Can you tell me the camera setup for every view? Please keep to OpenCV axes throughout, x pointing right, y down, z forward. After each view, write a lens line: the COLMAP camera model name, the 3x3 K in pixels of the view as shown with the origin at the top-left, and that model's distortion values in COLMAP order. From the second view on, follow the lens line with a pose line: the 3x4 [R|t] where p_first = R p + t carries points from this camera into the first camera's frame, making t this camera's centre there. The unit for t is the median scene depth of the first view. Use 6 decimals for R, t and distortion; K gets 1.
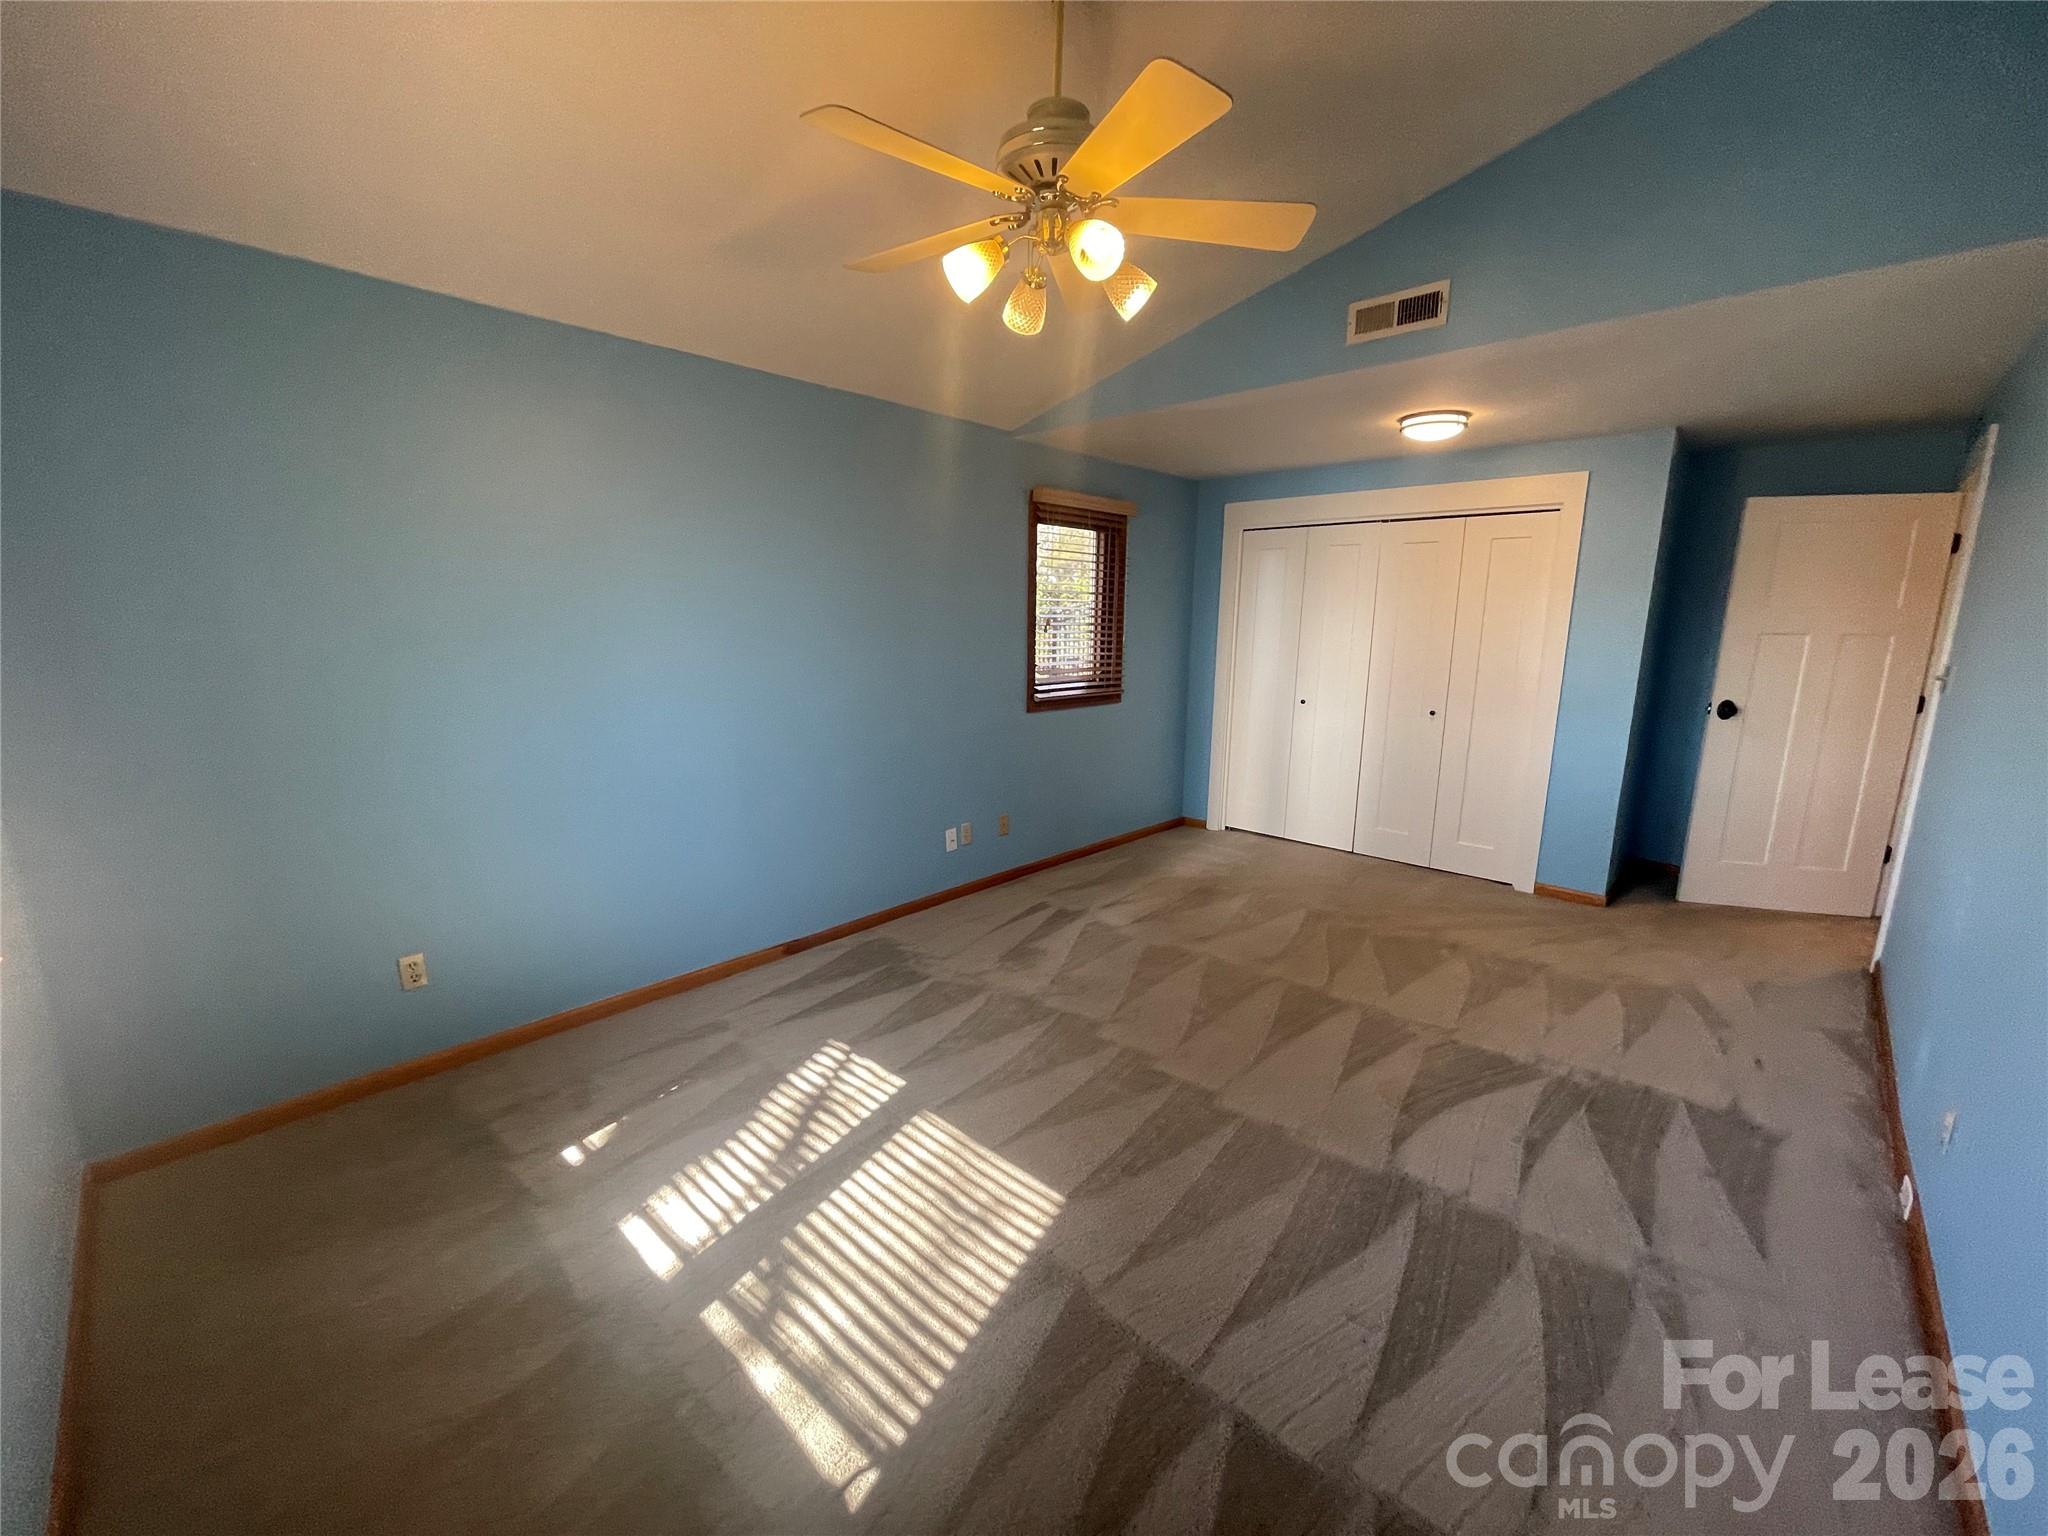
lens RADIAL K [[824.0, 0, 1019.5], [0, 824.0, 771.2], [0, 0, 1]] dist [-0.010816, -0.000174]
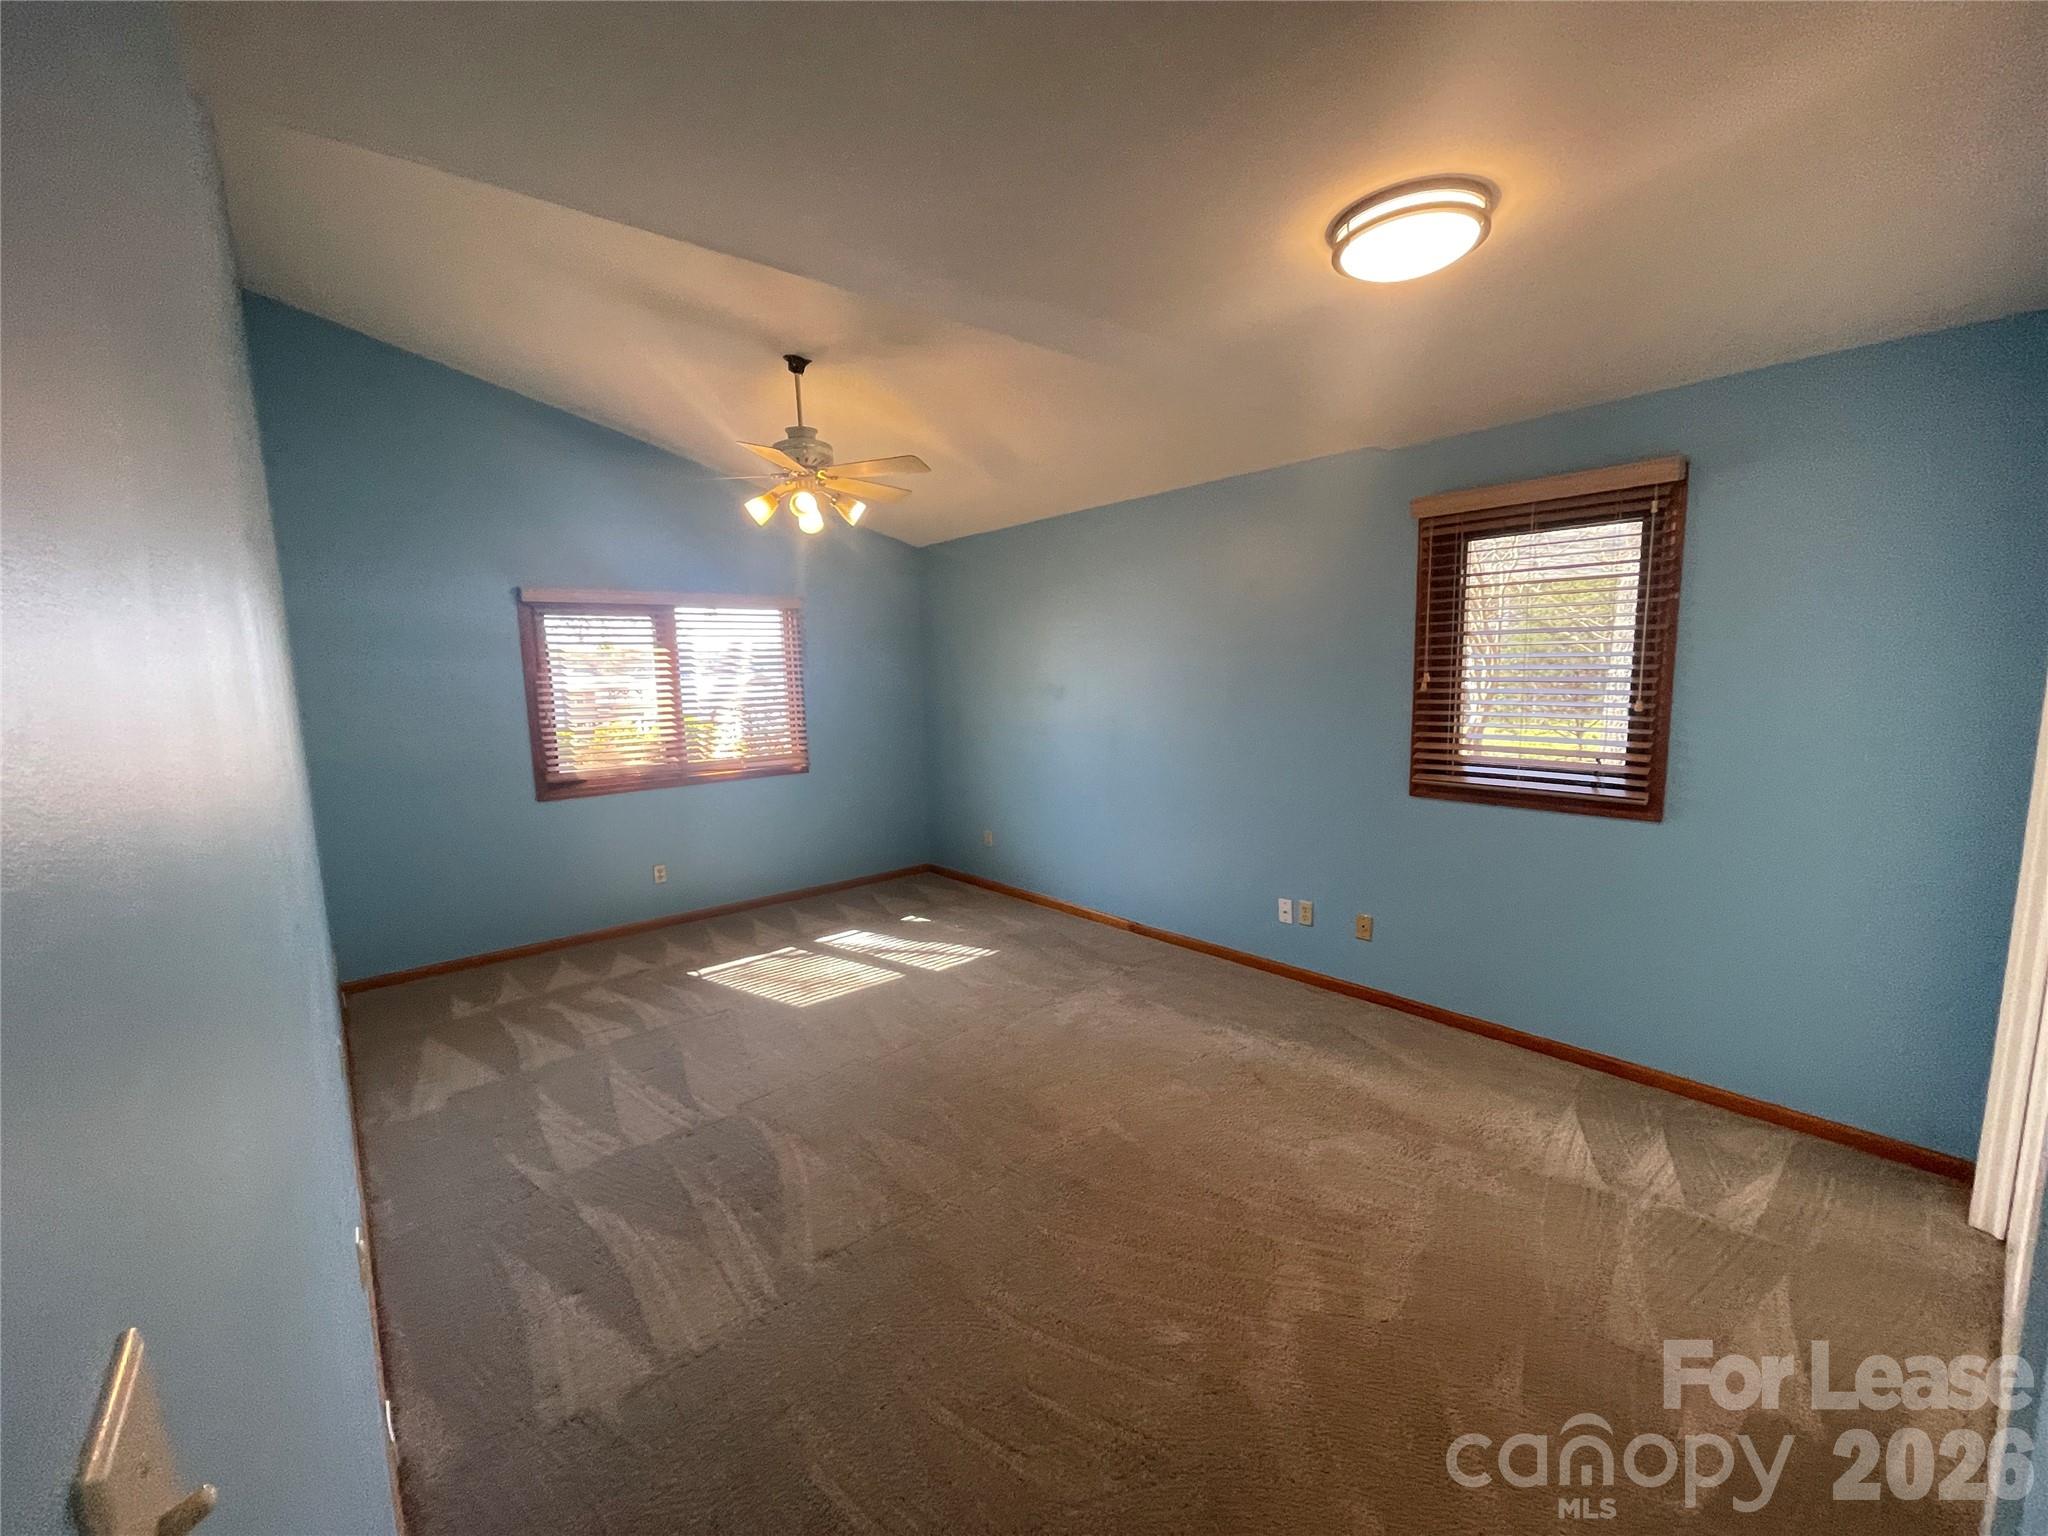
lens RADIAL K [[824.0, 0, 1020.5], [0, 824.0, 772.8], [0, 0, 1]] dist [-0.010816, -0.000174]
pose [[-0.102161, 0.117500, -0.987804, 1.347302], [-0.174927, 0.975404, 0.134116, -0.223059], [0.979267, 0.186495, -0.079094, 1.212233]]
